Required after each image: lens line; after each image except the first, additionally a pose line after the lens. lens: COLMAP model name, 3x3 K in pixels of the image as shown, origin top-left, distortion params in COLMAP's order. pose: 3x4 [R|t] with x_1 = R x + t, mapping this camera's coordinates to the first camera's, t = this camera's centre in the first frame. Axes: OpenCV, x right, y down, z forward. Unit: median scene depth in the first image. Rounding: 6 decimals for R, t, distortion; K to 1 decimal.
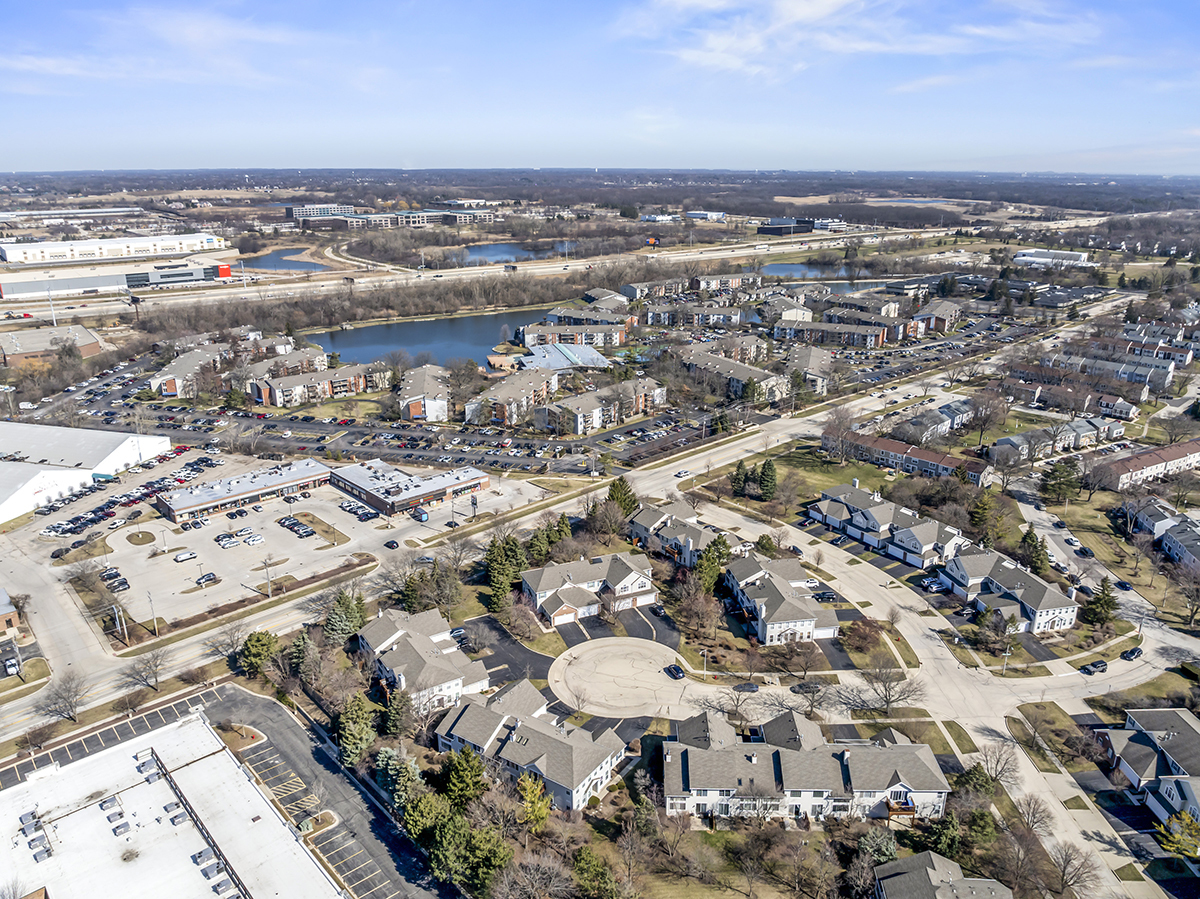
lens RADIAL K [[851.6, 0, 606.3], [0, 851.6, 448.4], [0, 0, 1]] dist [-0.036438, 0.006130]
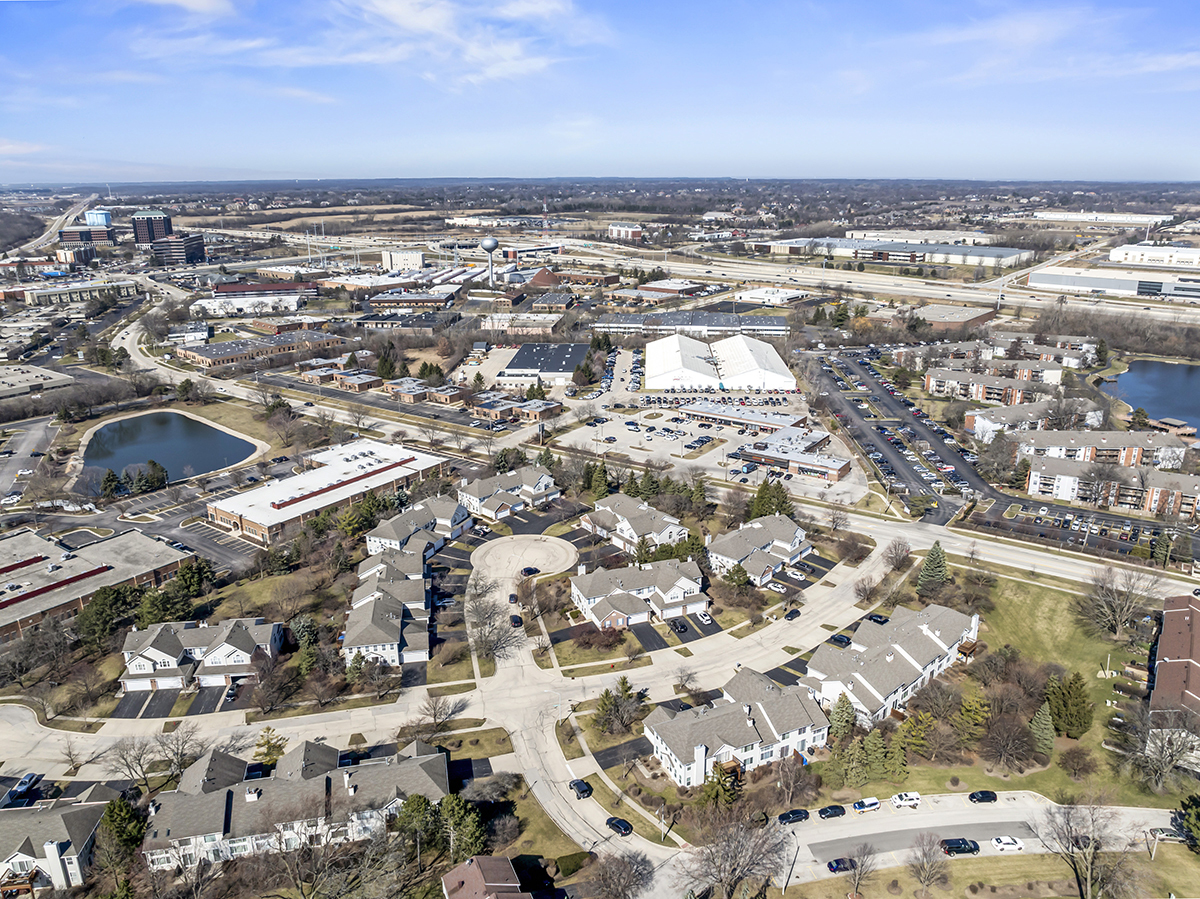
lens RADIAL K [[843.2, 0, 609.2], [0, 843.2, 448.2], [0, 0, 1]] dist [-0.041348, 0.009078]
pose [[0.214997, 0.302288, -0.928654, 0.836218], [-0.306561, 0.923718, 0.229708, -0.160004], [0.927252, 0.235303, 0.291267, 0.479842]]
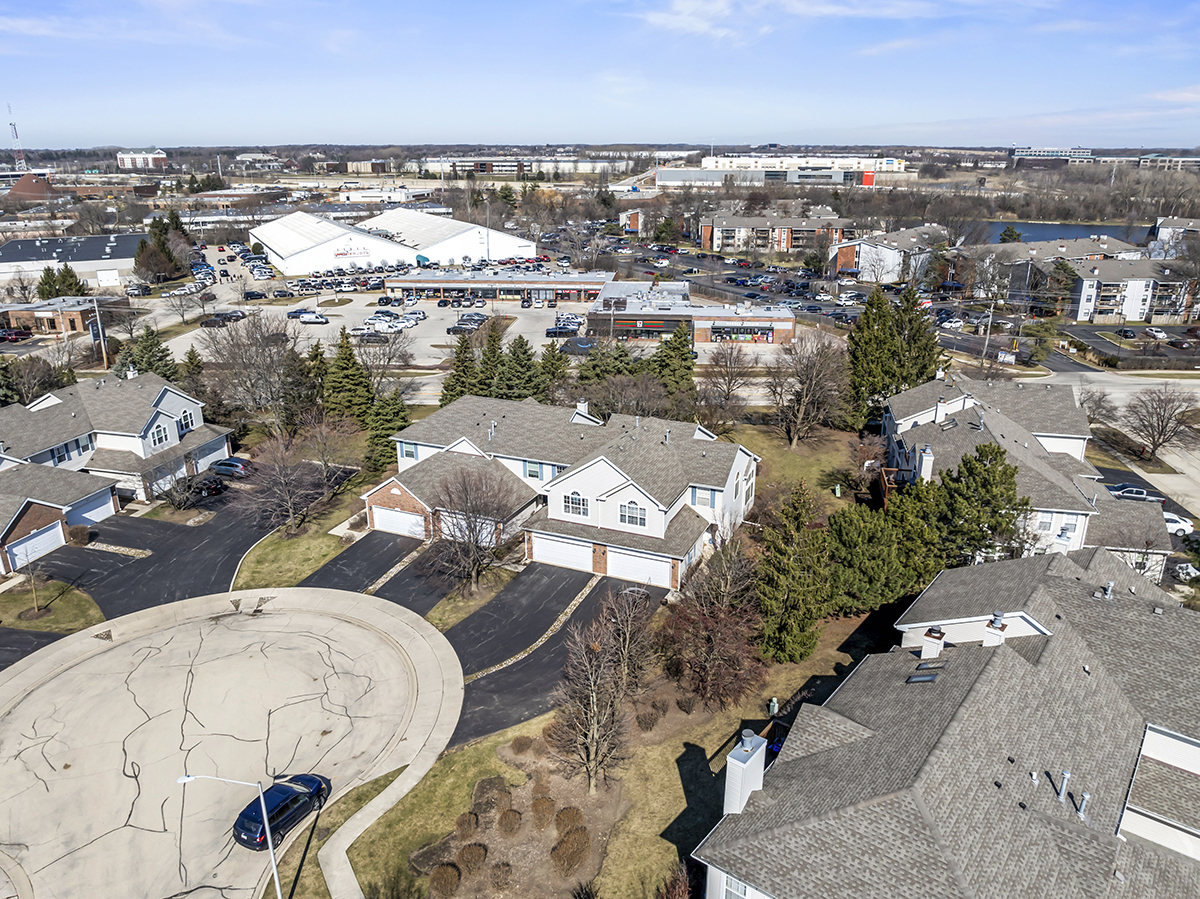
lens RADIAL K [[851.6, 0, 606.3], [0, 851.6, 448.4], [0, 0, 1]] dist [-0.036438, 0.006130]
pose [[0.674127, 0.249373, -0.695246, 0.189149], [-0.233501, 0.964960, 0.119706, 0.081553], [0.700736, 0.081643, 0.708734, 0.611175]]
